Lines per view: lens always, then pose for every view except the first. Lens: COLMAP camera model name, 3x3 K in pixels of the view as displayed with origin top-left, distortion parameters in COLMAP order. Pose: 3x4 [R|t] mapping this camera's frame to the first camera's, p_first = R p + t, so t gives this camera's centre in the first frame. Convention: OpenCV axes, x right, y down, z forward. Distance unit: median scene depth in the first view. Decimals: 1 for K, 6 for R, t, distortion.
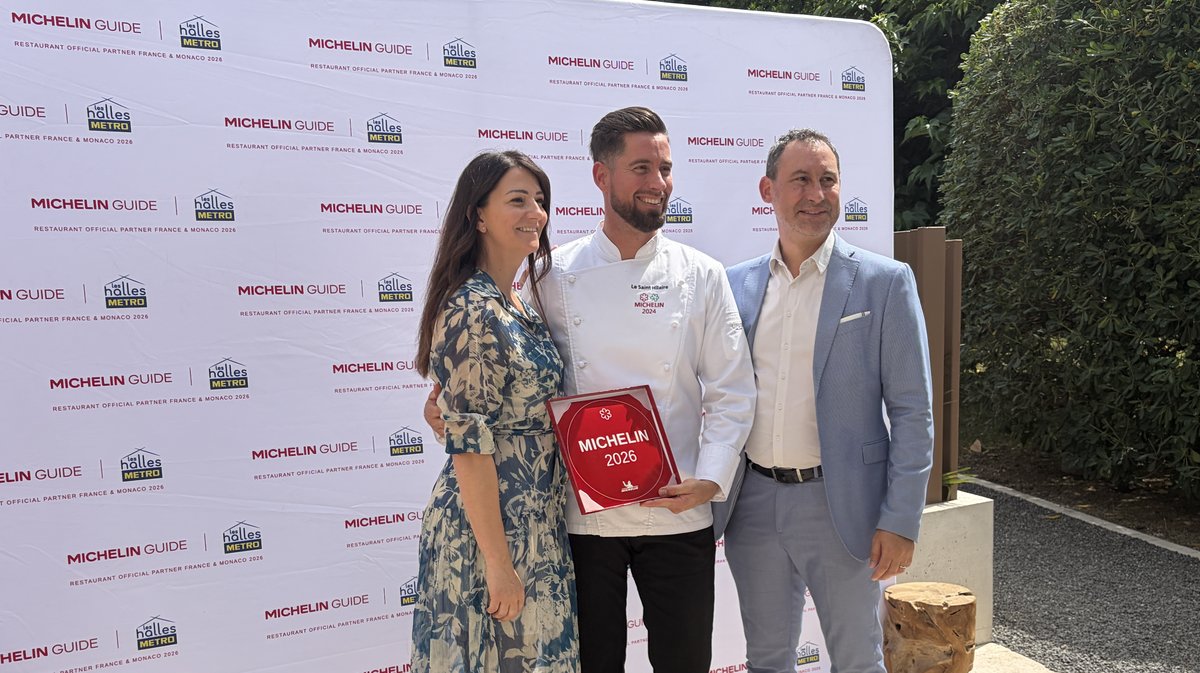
lens RADIAL K [[1238.5, 0, 584.5], [0, 1238.5, 405.6], [0, 0, 1]] dist [0.003243, 0.000000]
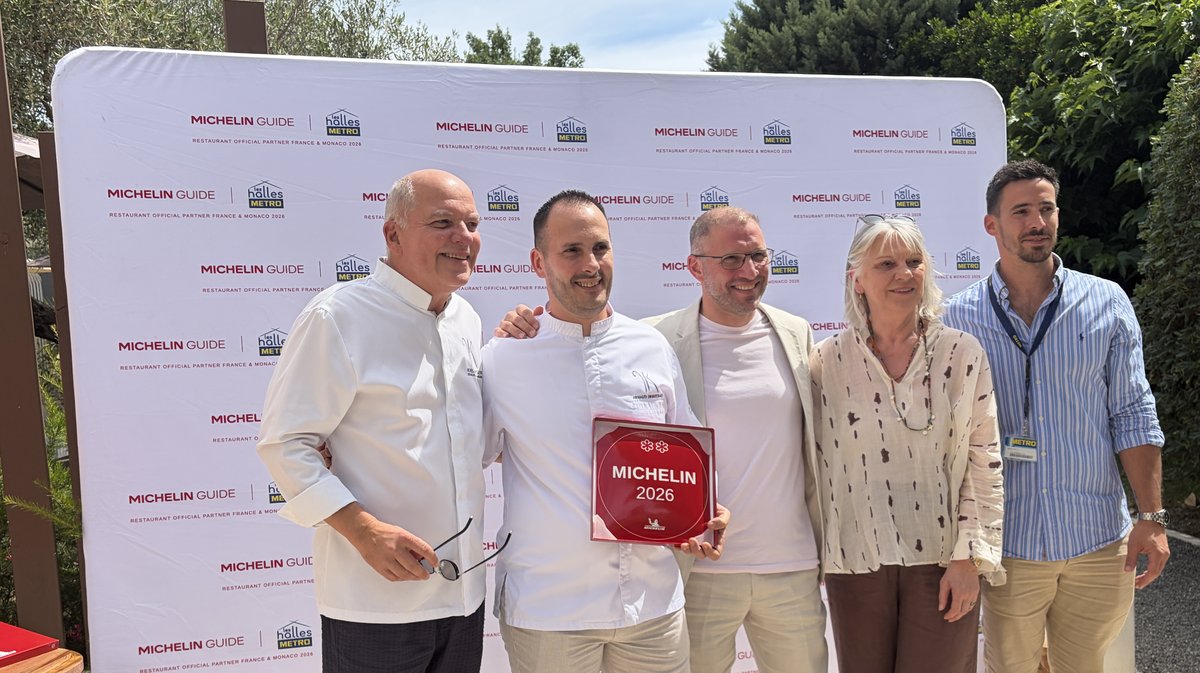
lens RADIAL K [[1195.1, 0, 584.7], [0, 1195.1, 398.8], [0, 0, 1]] dist [0.010419, 0.000000]
pose [[0.975011, 0.007738, -0.222023, 0.171421], [-0.017154, 0.999032, -0.040512, 0.003097], [0.221495, 0.043308, 0.974199, -0.045481]]
